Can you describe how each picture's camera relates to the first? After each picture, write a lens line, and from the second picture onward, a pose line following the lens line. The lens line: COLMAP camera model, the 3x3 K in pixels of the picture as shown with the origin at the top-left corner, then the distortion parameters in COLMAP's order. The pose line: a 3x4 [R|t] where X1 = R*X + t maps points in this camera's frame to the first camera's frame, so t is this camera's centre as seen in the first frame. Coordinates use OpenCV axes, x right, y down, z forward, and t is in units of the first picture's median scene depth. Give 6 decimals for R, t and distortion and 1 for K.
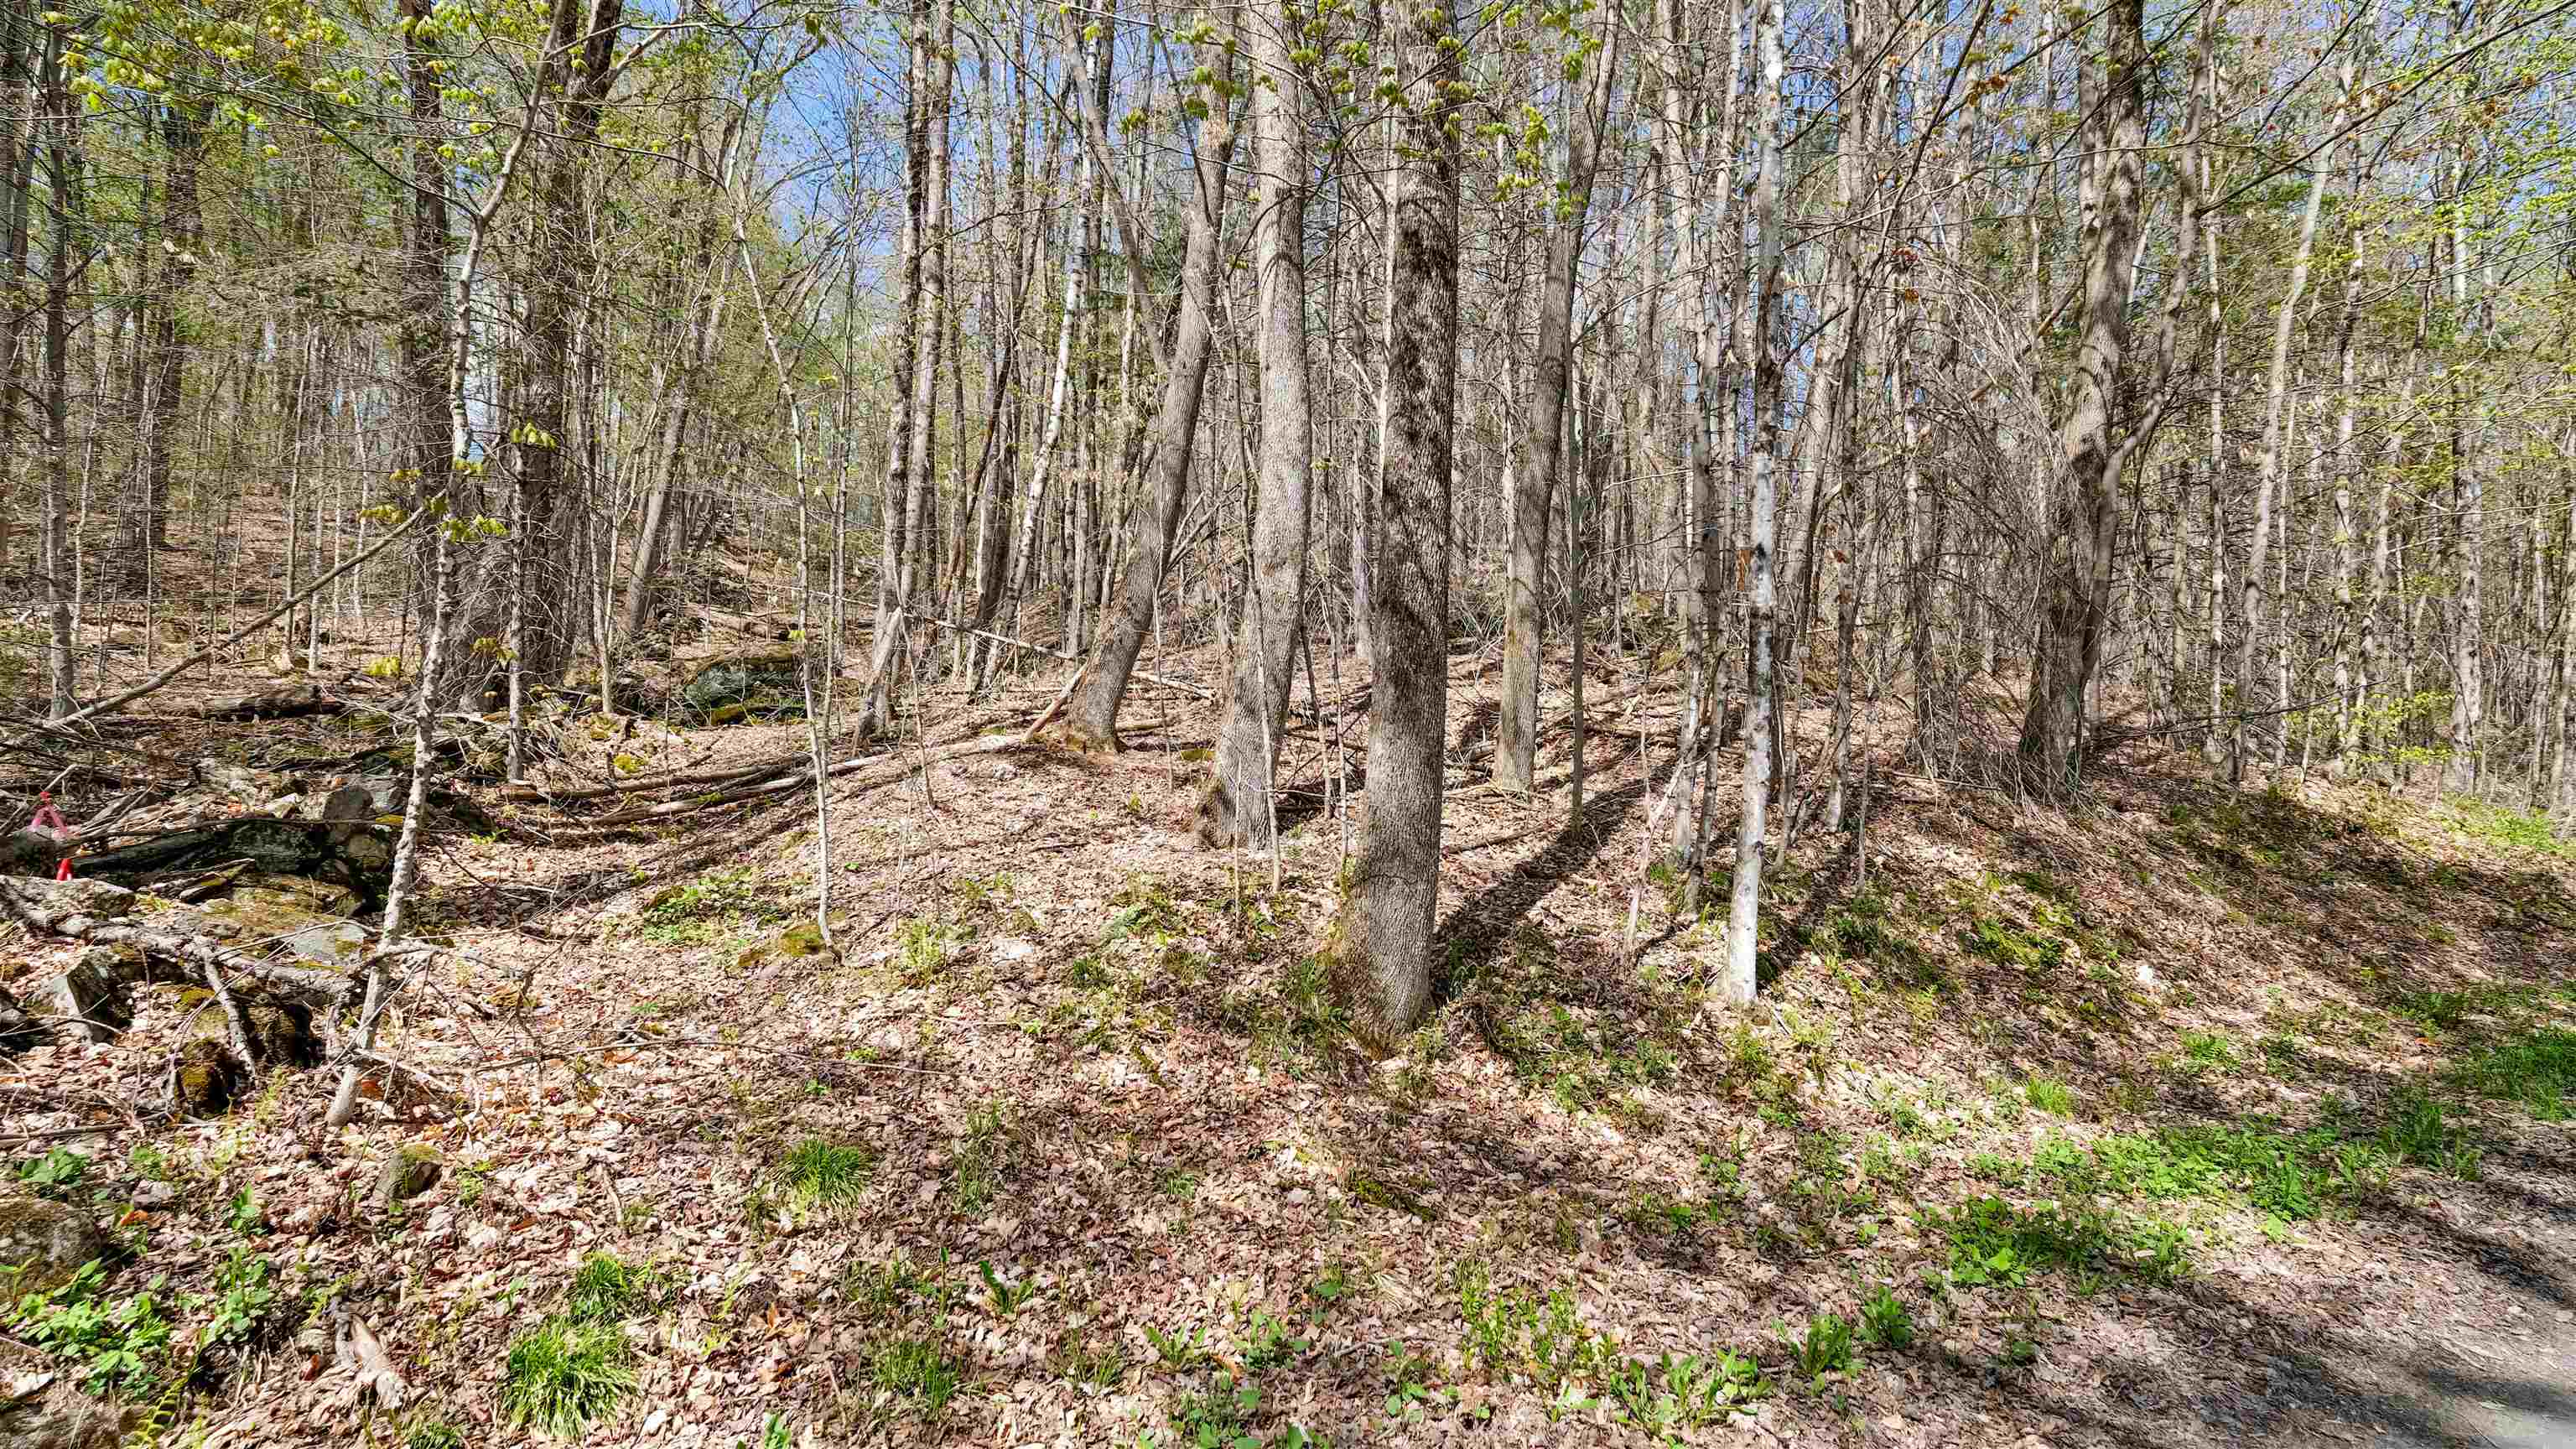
lens RADIAL K [[1034.4, 0, 1281.9], [0, 1034.4, 733.4], [0, 0, 1]] dist [-0.001947, 0.000177]
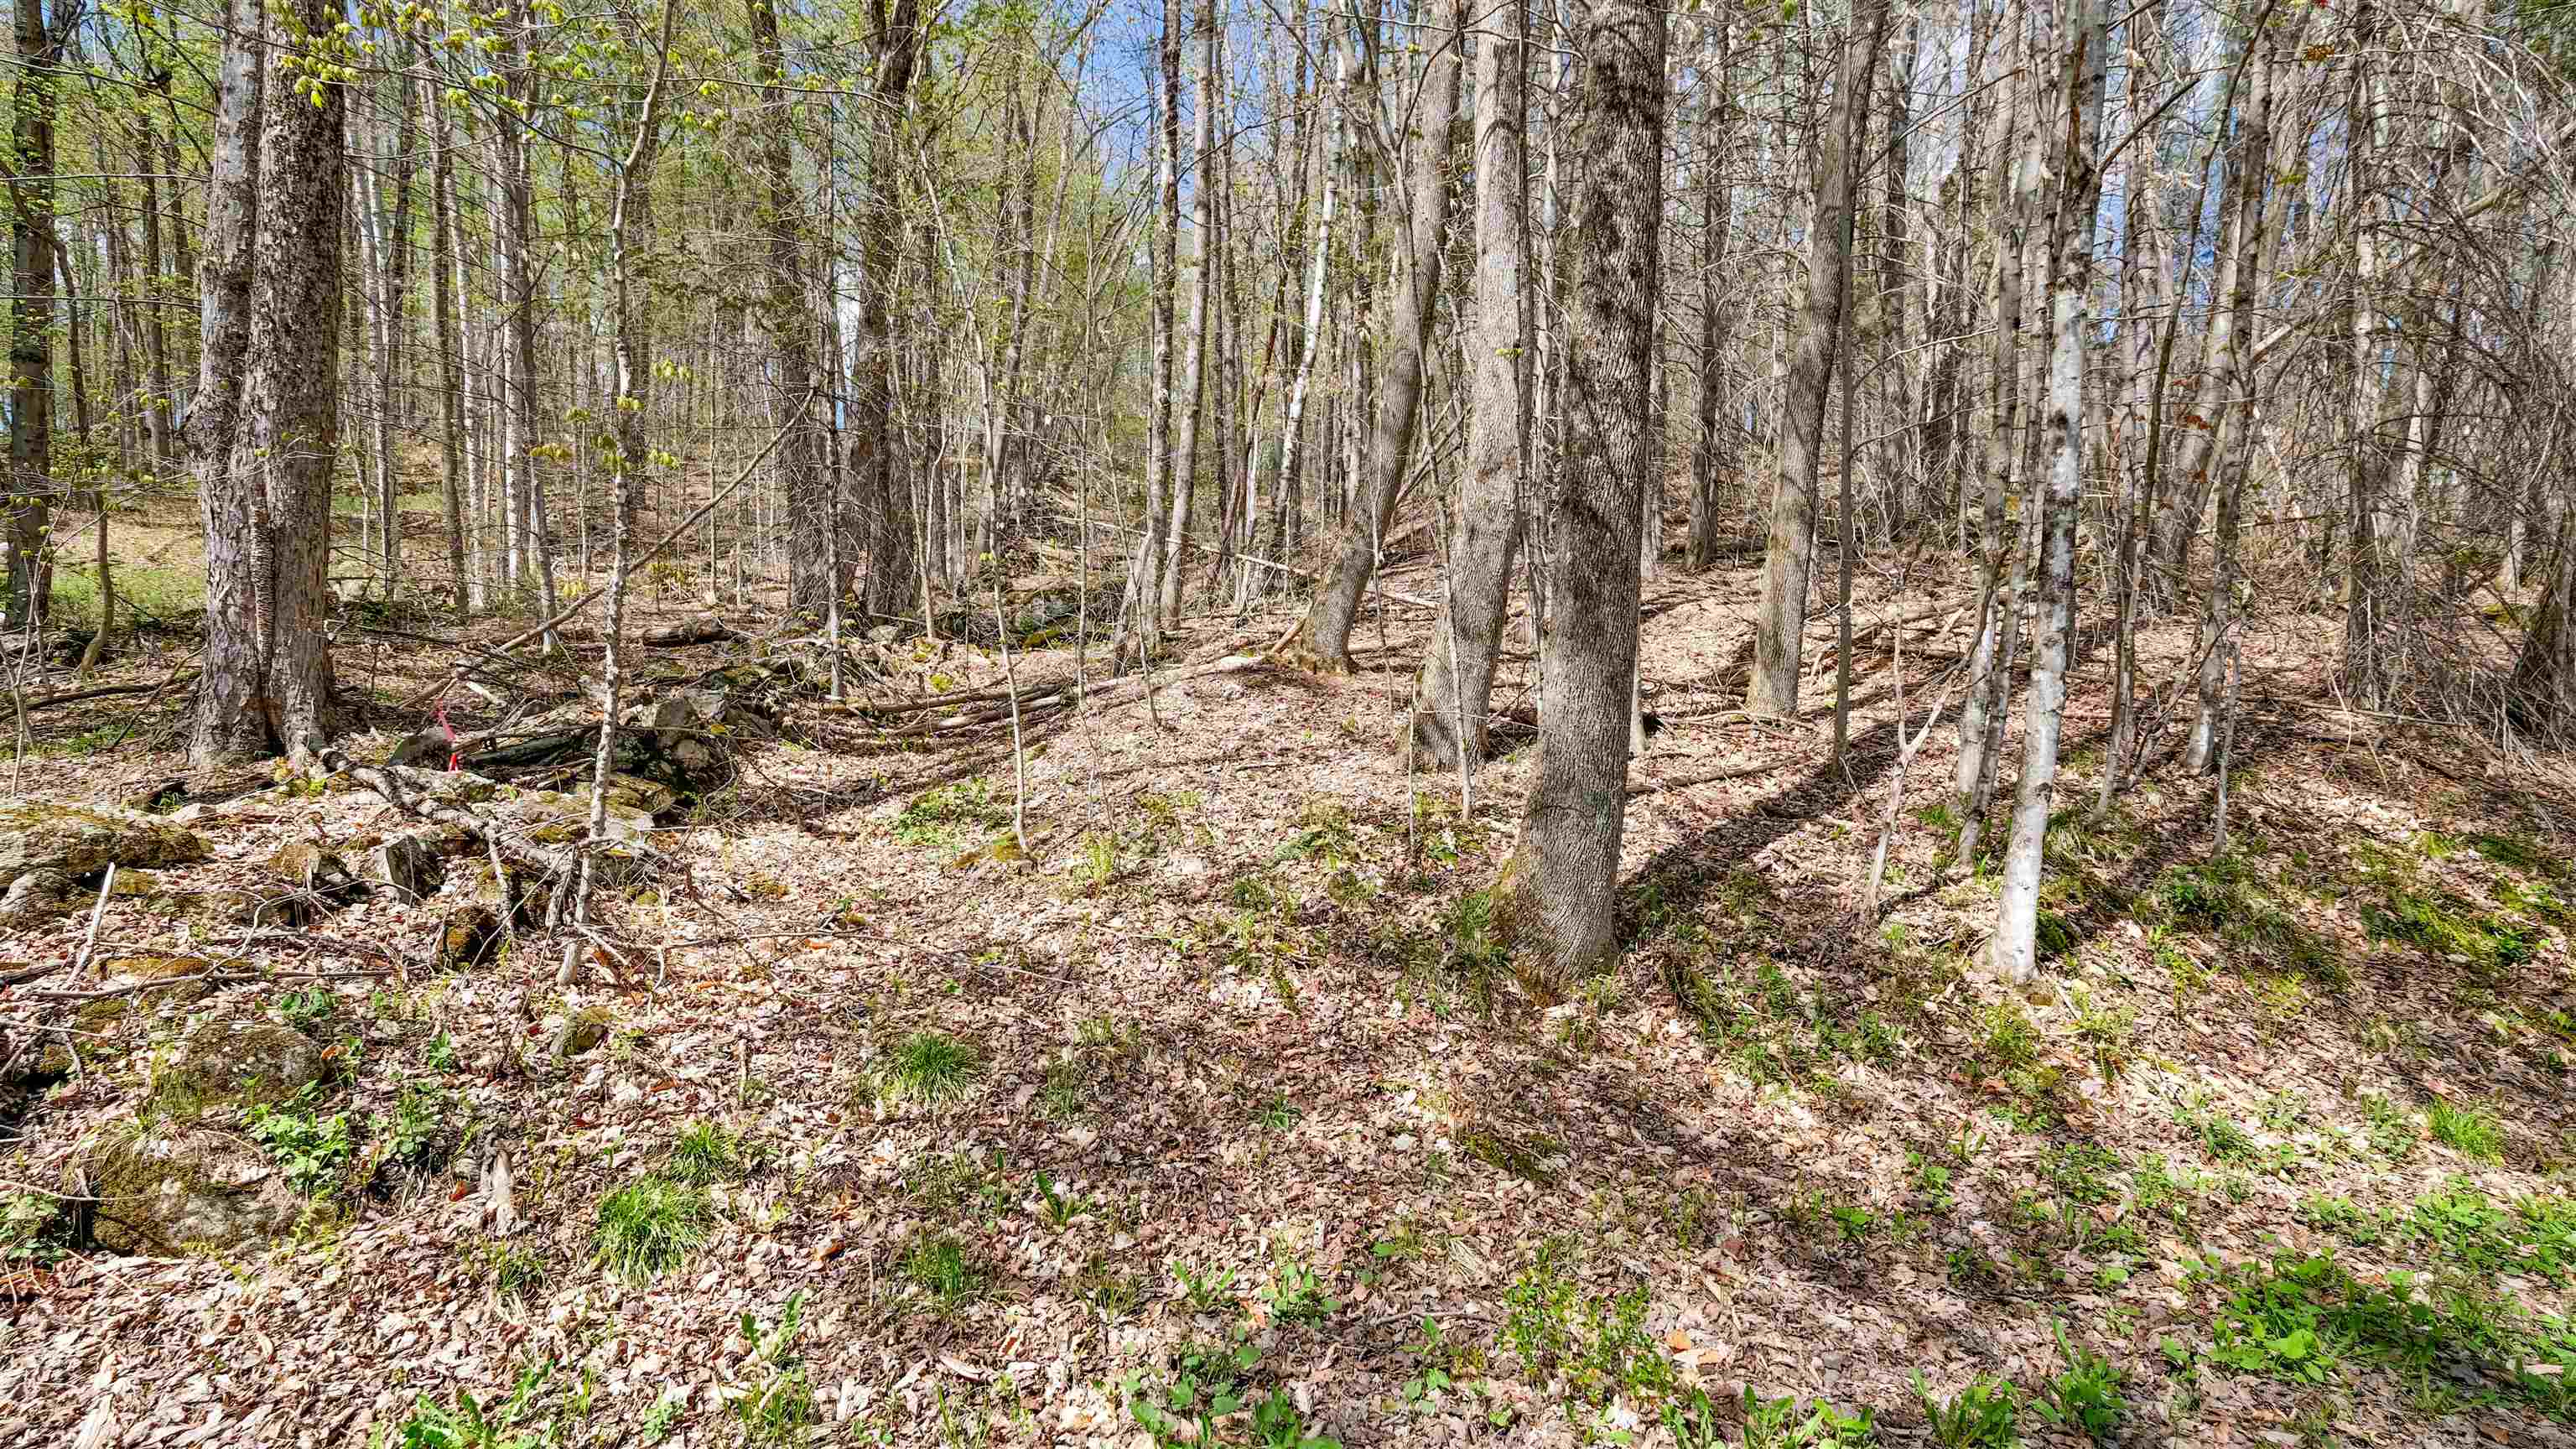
lens RADIAL K [[1034.4, 0, 1281.9], [0, 1034.4, 733.4], [0, 0, 1]] dist [-0.001947, 0.000177]
pose [[0.963430, 0.018813, -0.267300, 0.117207], [0.001112, 0.997243, 0.074194, 0.005220], [0.267959, -0.071778, 0.960753, 0.072351]]
